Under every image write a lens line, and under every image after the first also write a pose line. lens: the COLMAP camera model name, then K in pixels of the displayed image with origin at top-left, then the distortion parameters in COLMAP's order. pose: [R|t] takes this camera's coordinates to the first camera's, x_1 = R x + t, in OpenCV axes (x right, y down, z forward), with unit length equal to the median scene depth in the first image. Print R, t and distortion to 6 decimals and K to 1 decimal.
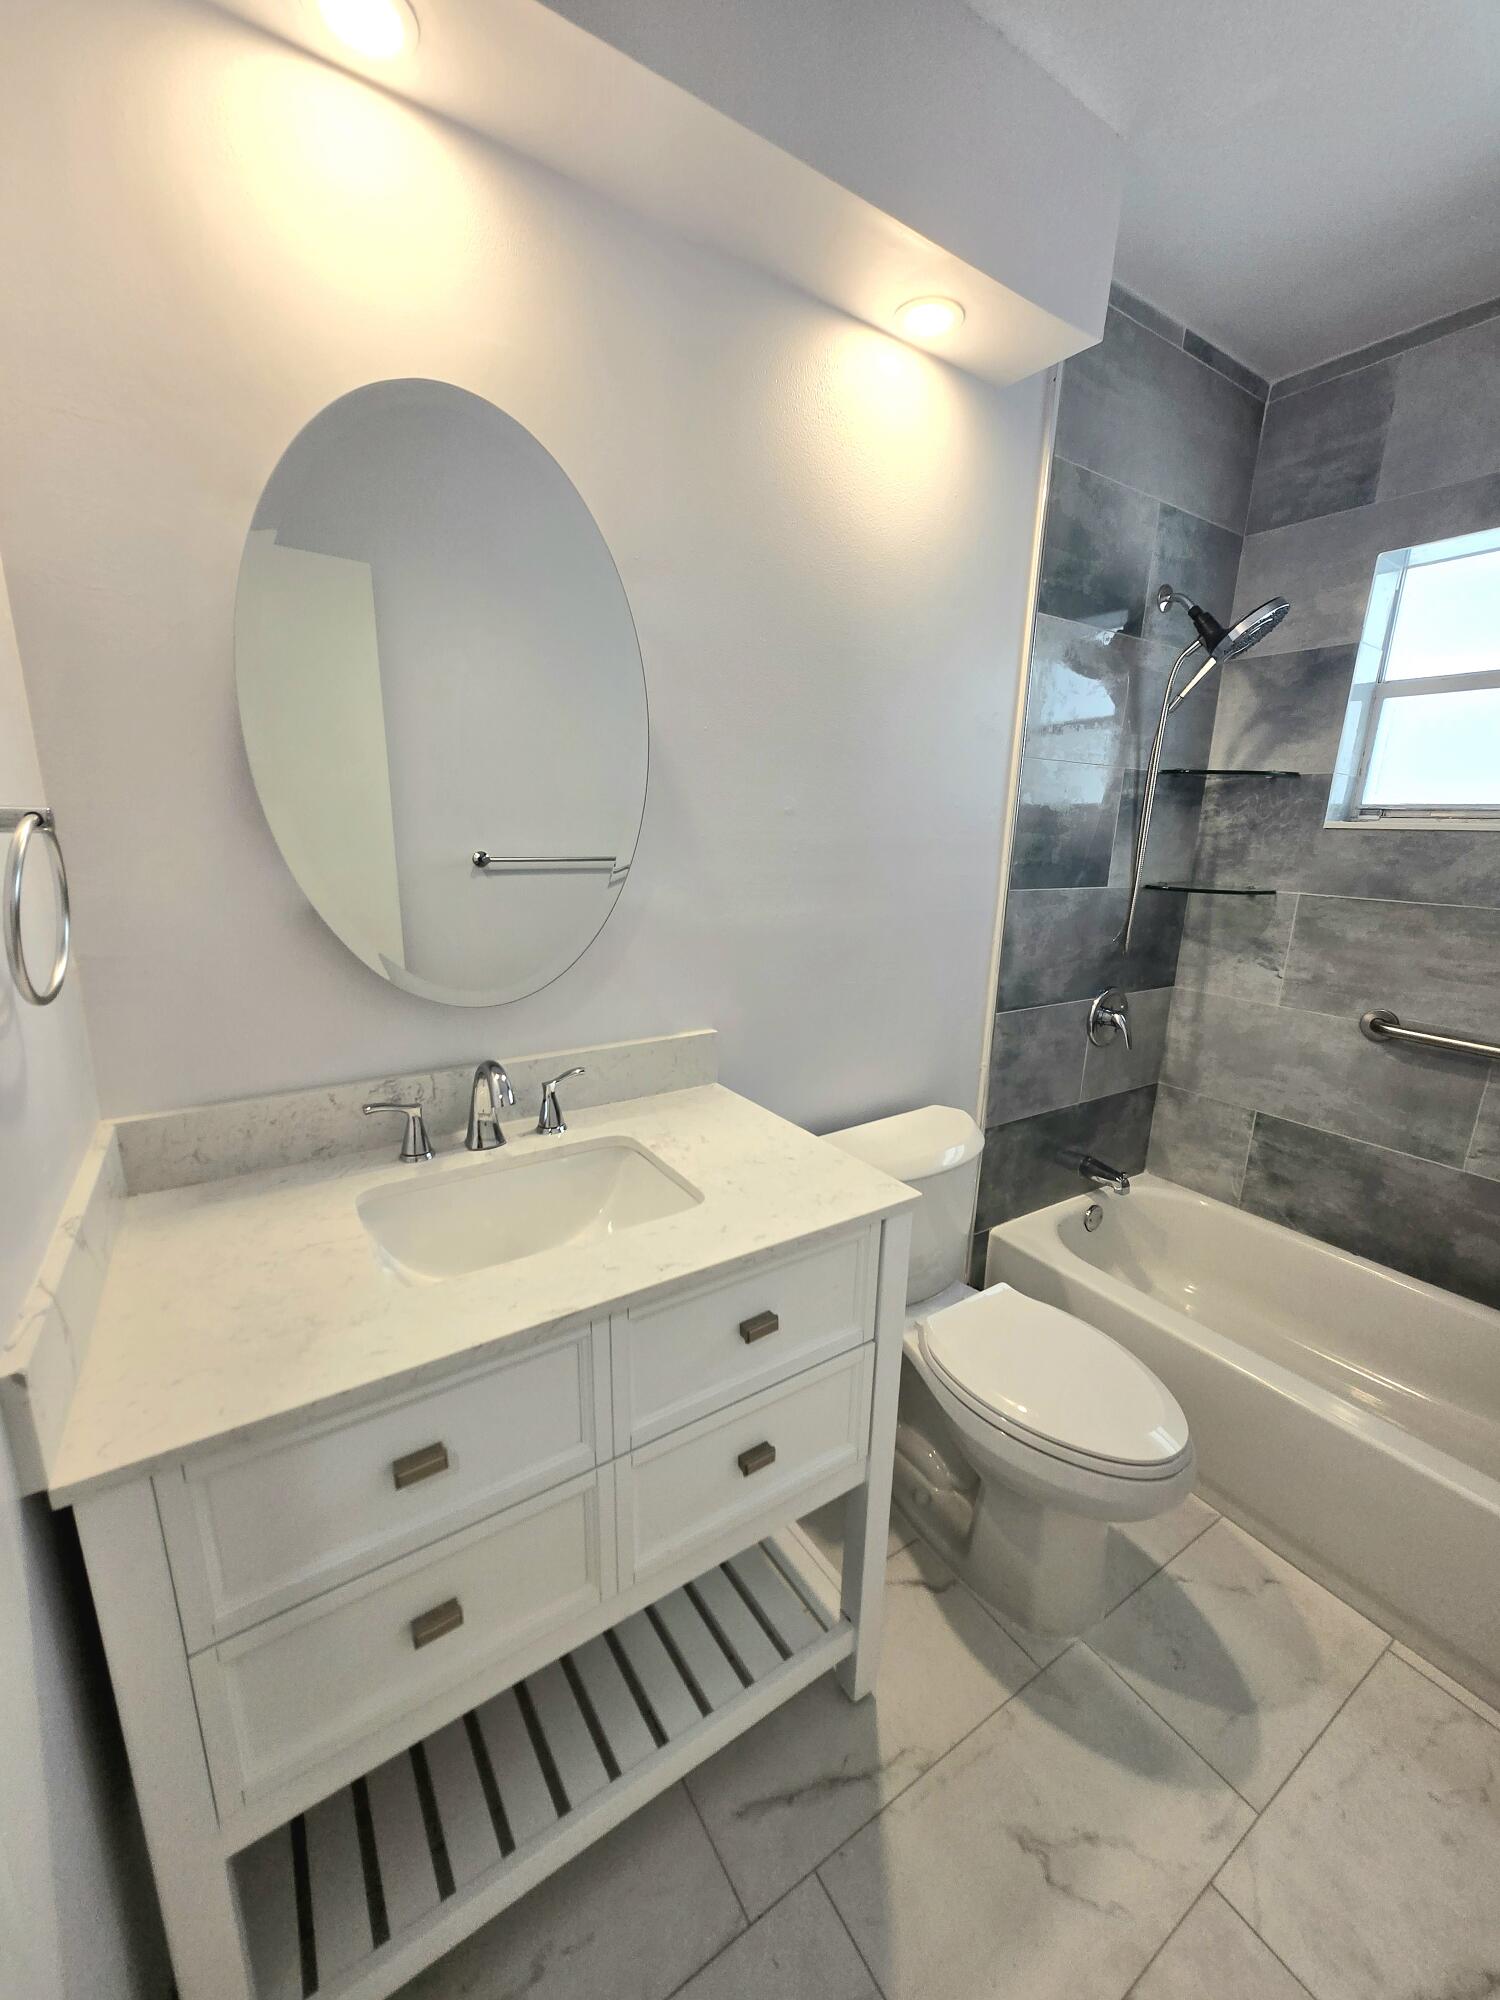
lens RADIAL K [[782.6, 0, 752.4], [0, 782.6, 999.2], [0, 0, 1]] dist [-0.002526, 0.000476]
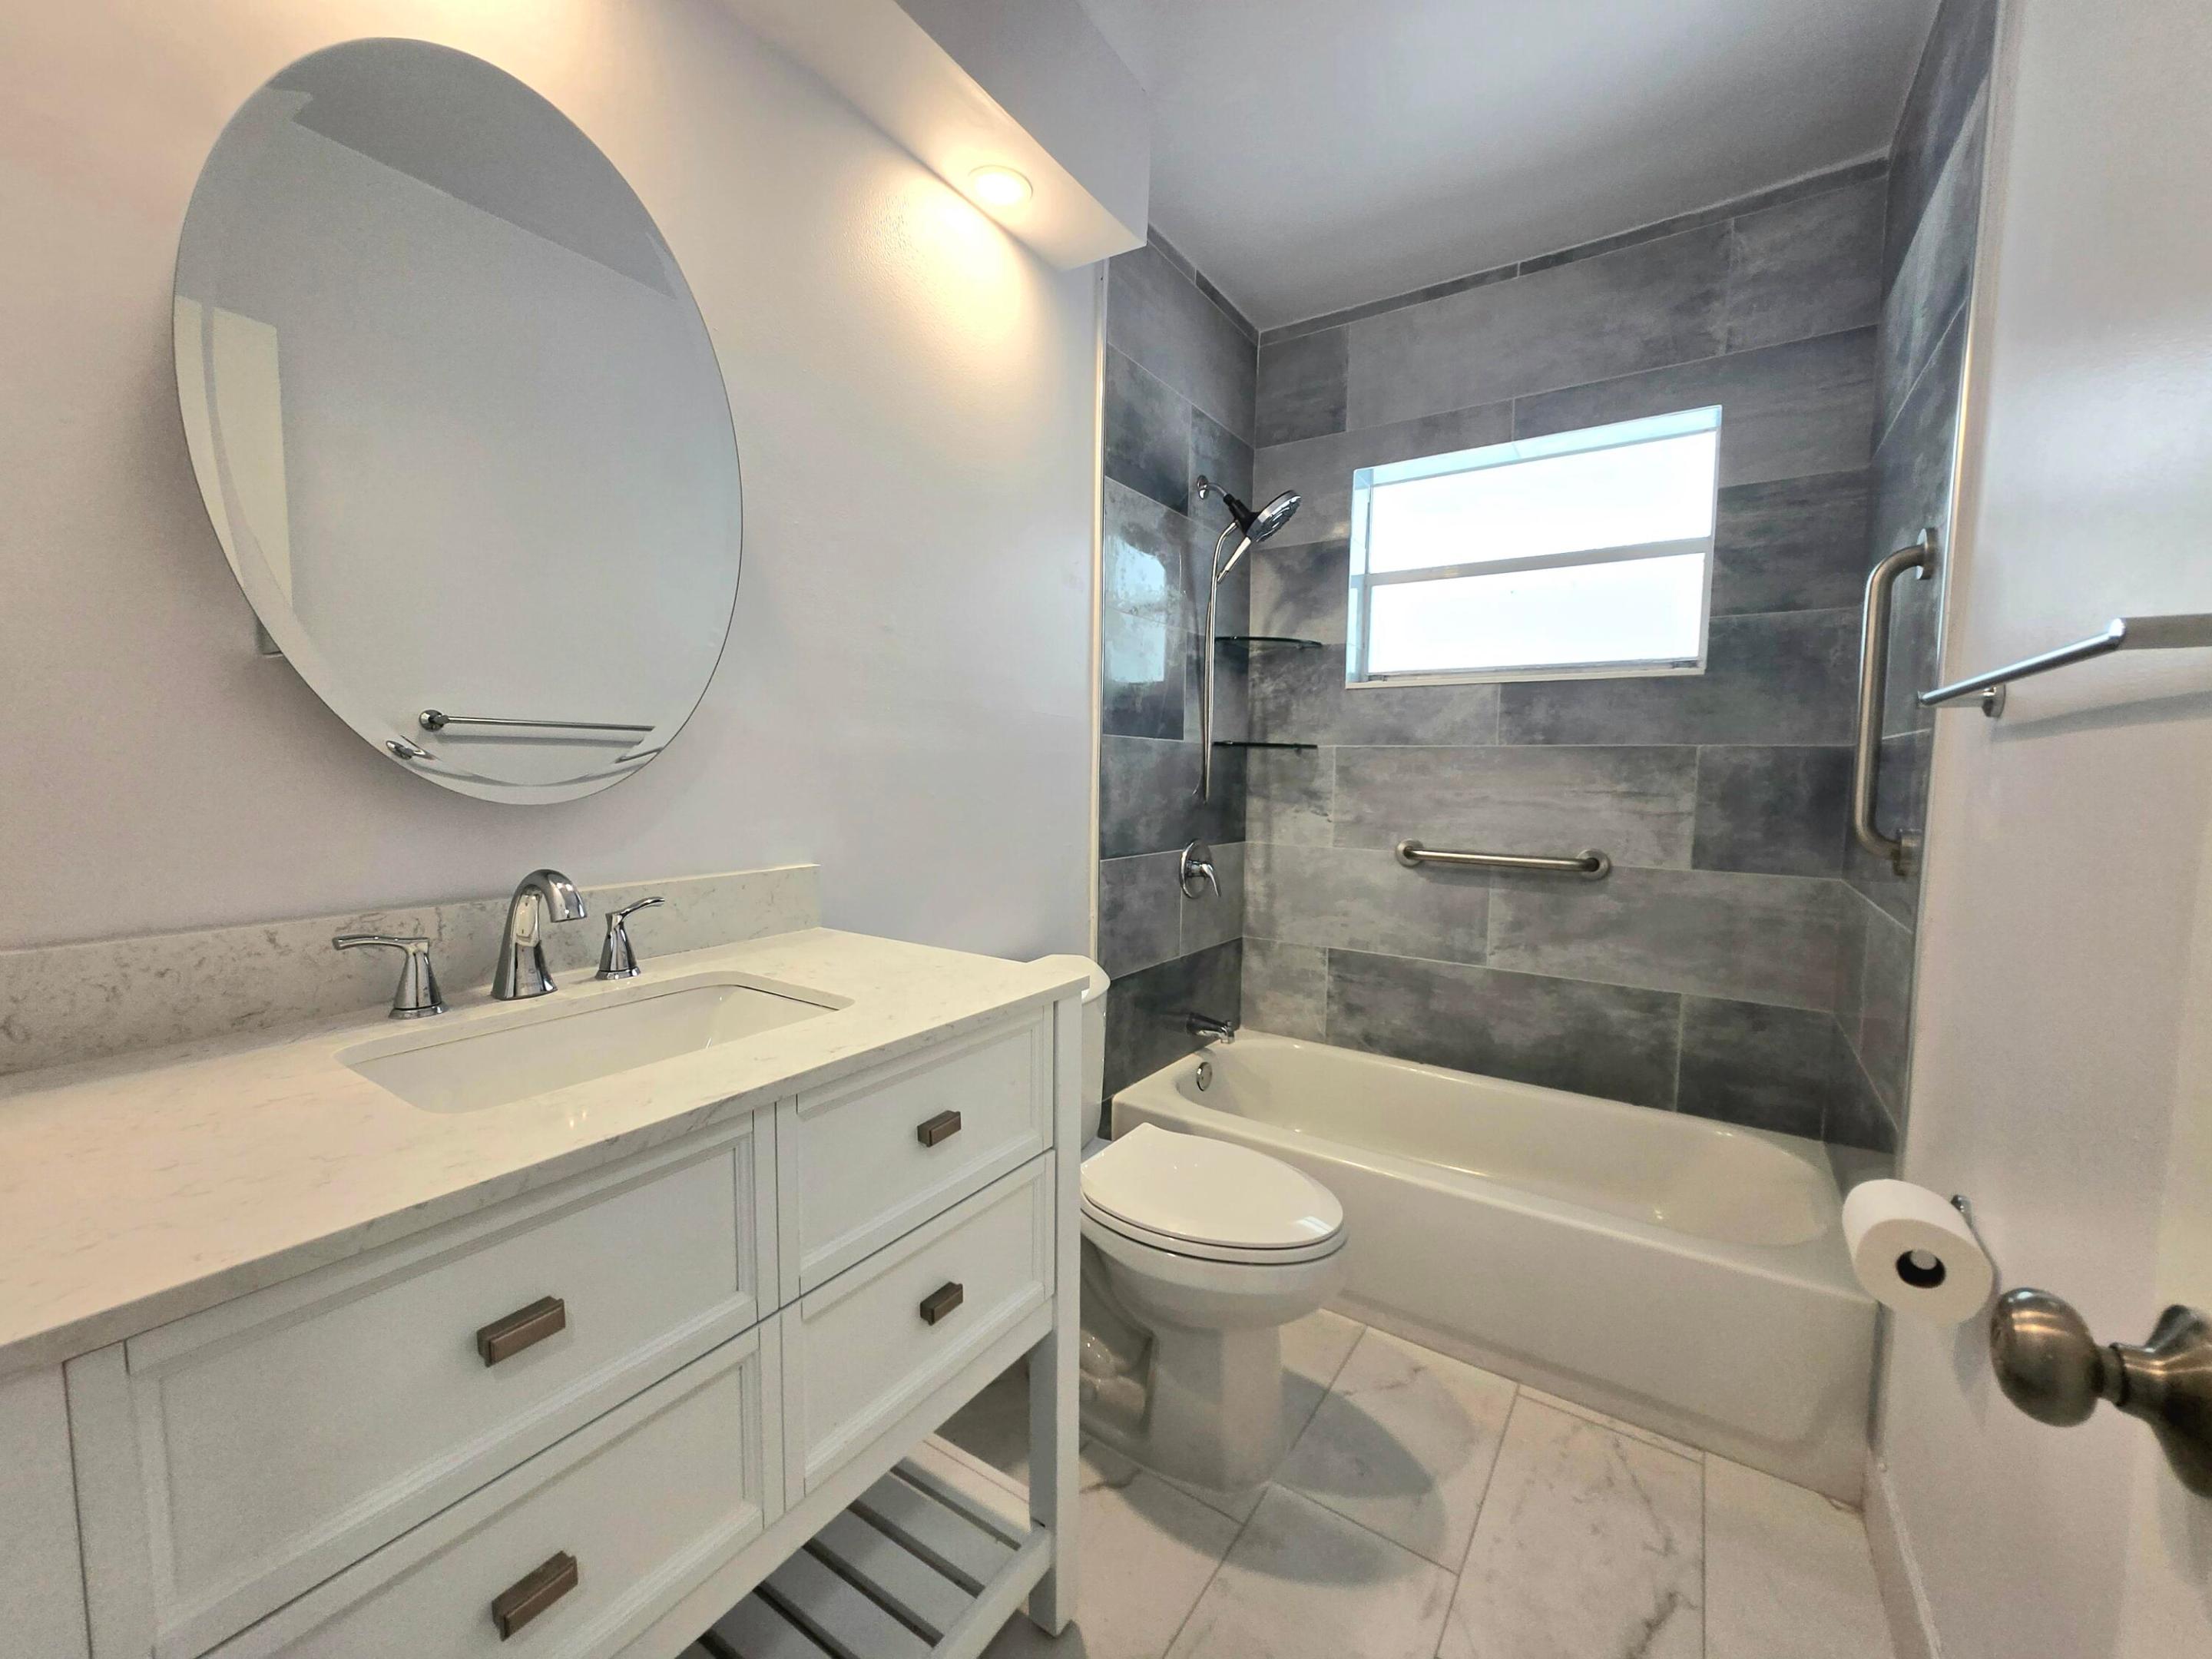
lens RADIAL K [[865.6, 0, 1132.5], [0, 865.6, 810.9], [0, 0, 1]] dist [-0.002526, 0.000476]
pose [[0.914915, -0.036439, 0.401999, -0.106496], [0.101838, 0.984537, -0.142533, 0.148236], [-0.390589, 0.171345, 0.904478, -0.002926]]
